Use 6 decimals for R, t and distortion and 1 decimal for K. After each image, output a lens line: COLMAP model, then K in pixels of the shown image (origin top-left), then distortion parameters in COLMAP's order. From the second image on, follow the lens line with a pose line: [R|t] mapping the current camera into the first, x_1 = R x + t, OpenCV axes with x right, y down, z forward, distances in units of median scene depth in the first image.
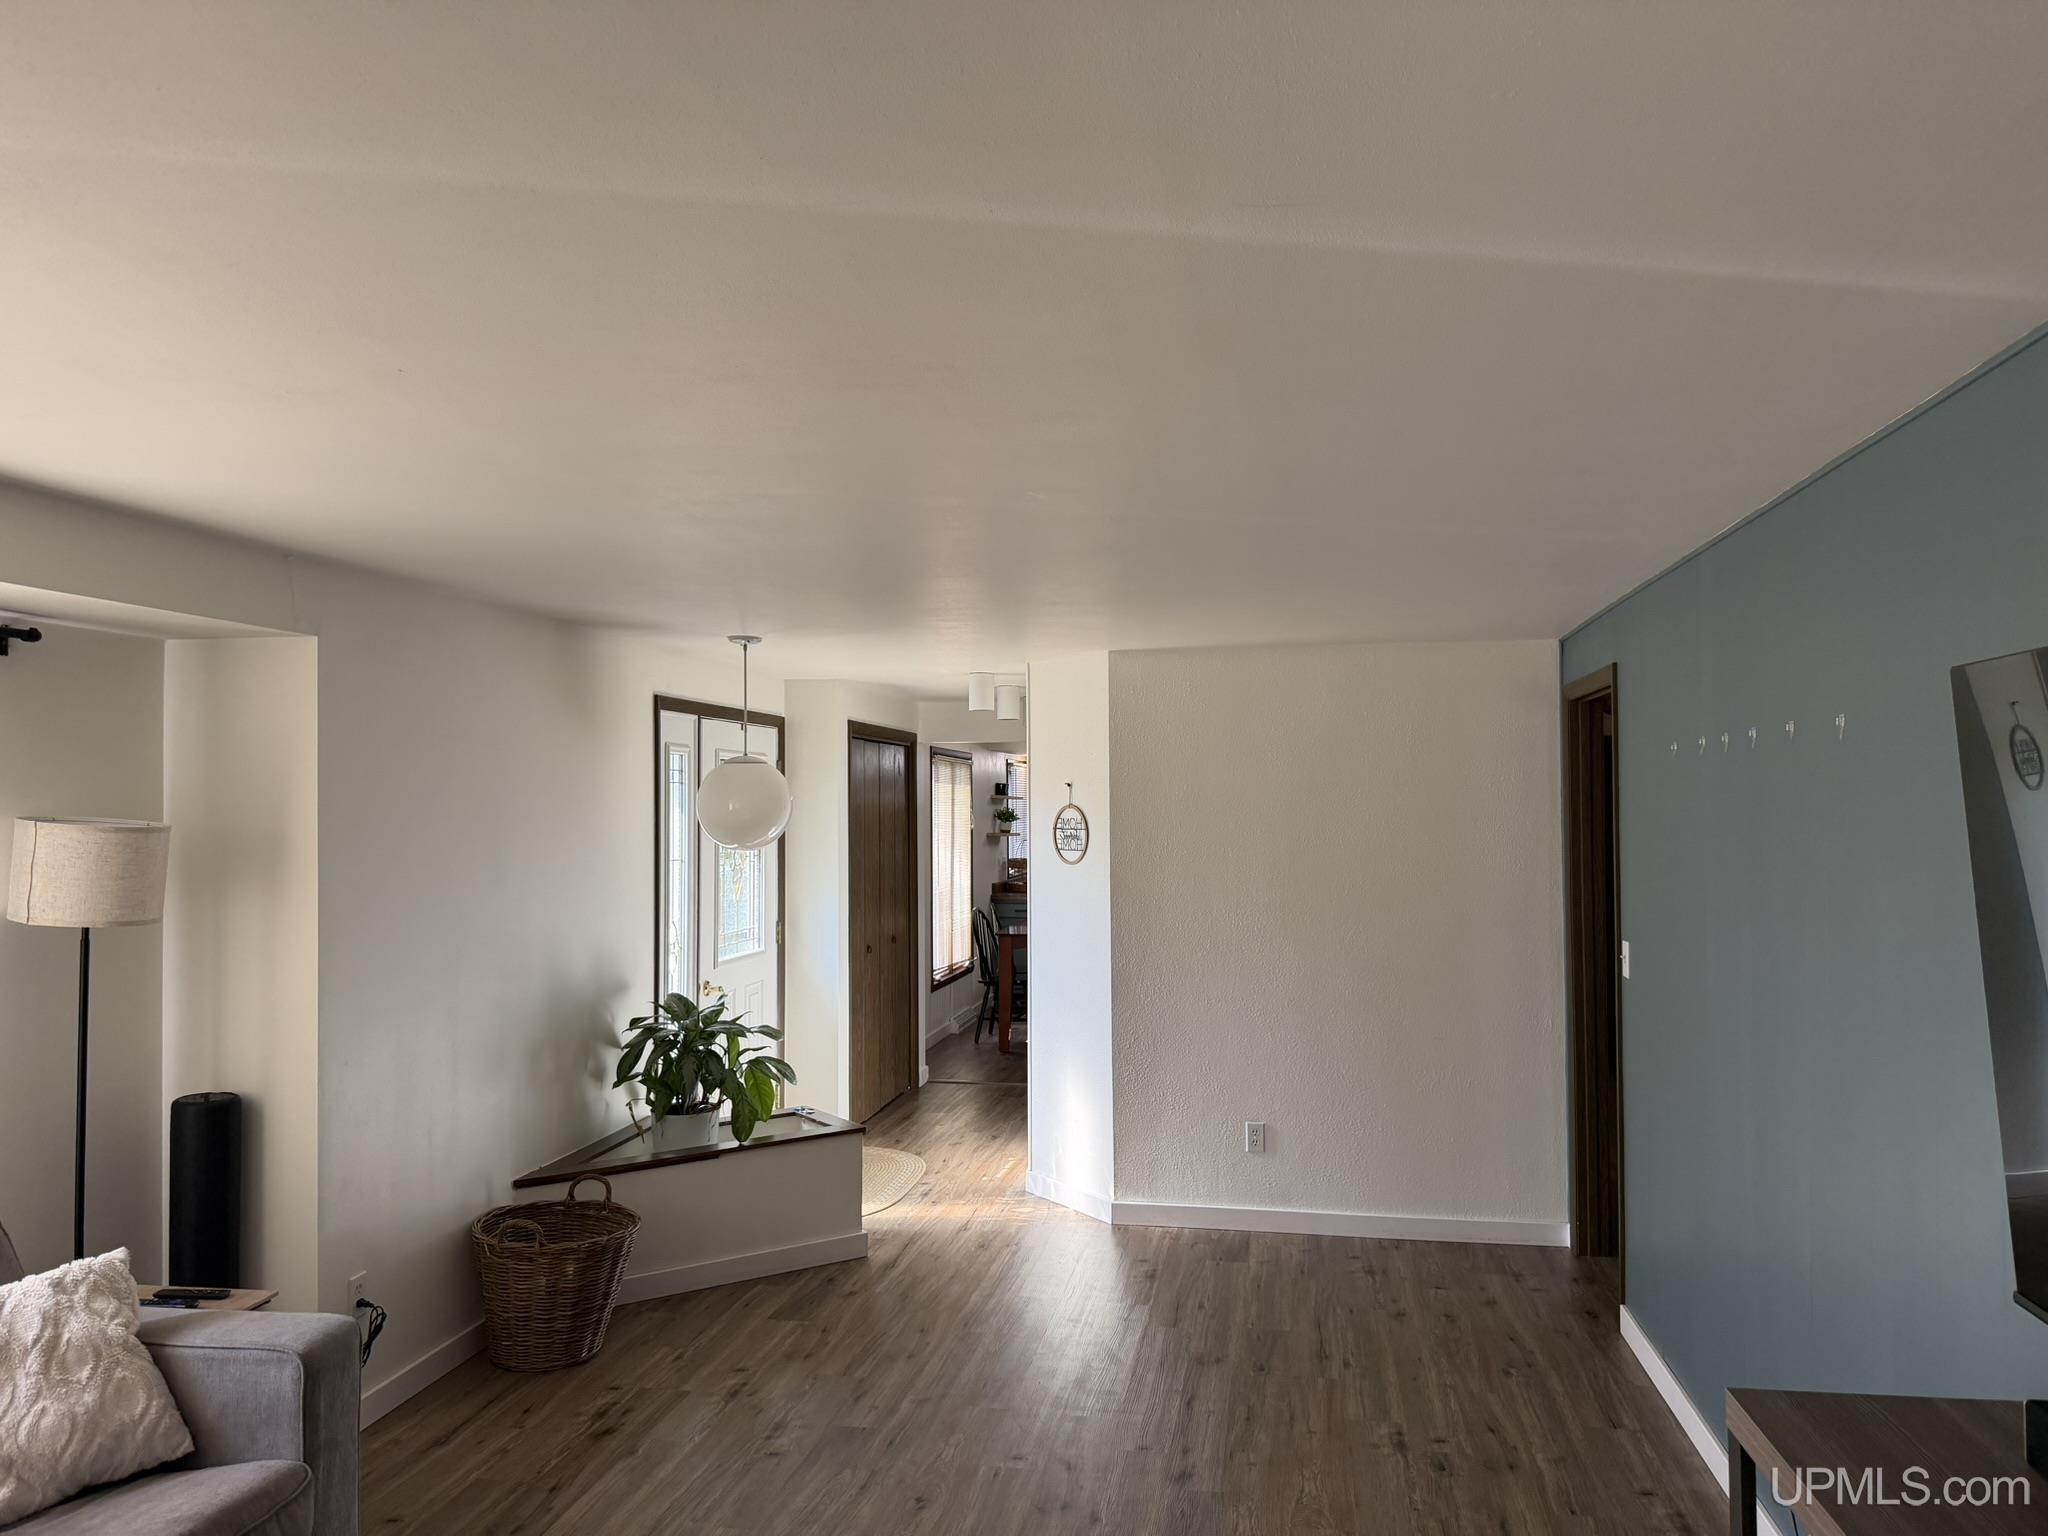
lens RADIAL K [[1430.3, 0, 1023.2], [0, 1430.3, 772.0], [0, 0, 1]] dist [0.065995, -0.011162]
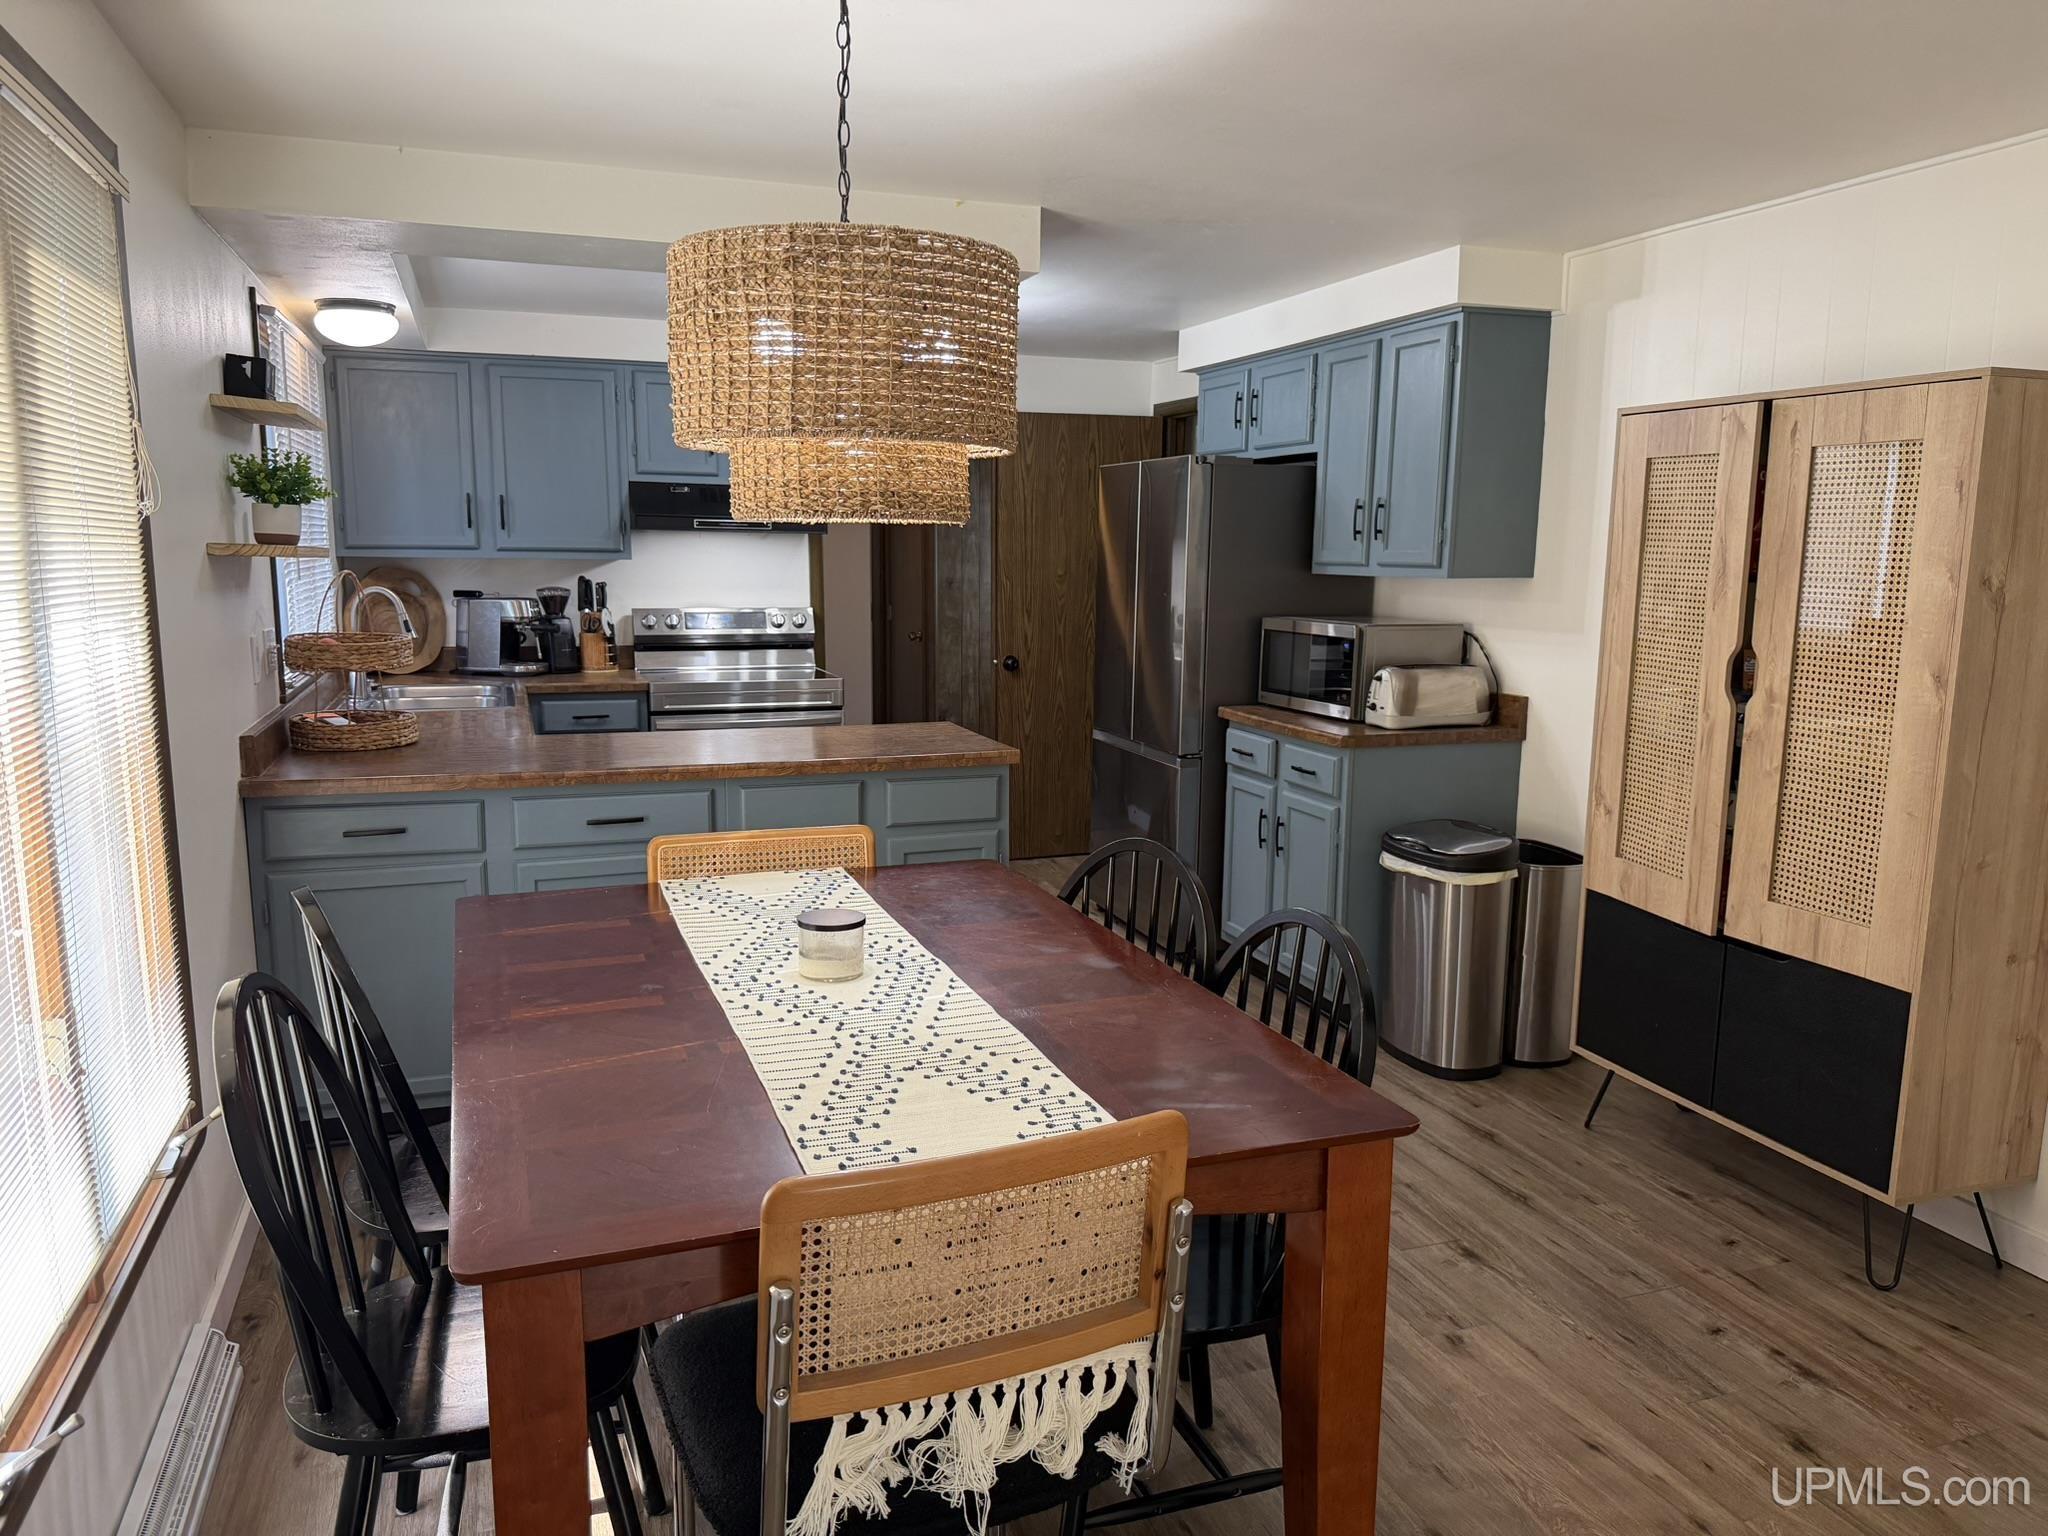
lens RADIAL K [[1430.3, 0, 1021.1], [0, 1430.3, 771.4], [0, 0, 1]] dist [0.065995, -0.011162]
pose [[0.878929, -0.060156, 0.473143, -0.022321], [-0.035733, 0.980921, 0.191095, 0.026546], [-0.475612, -0.184866, 0.860010, 0.682050]]
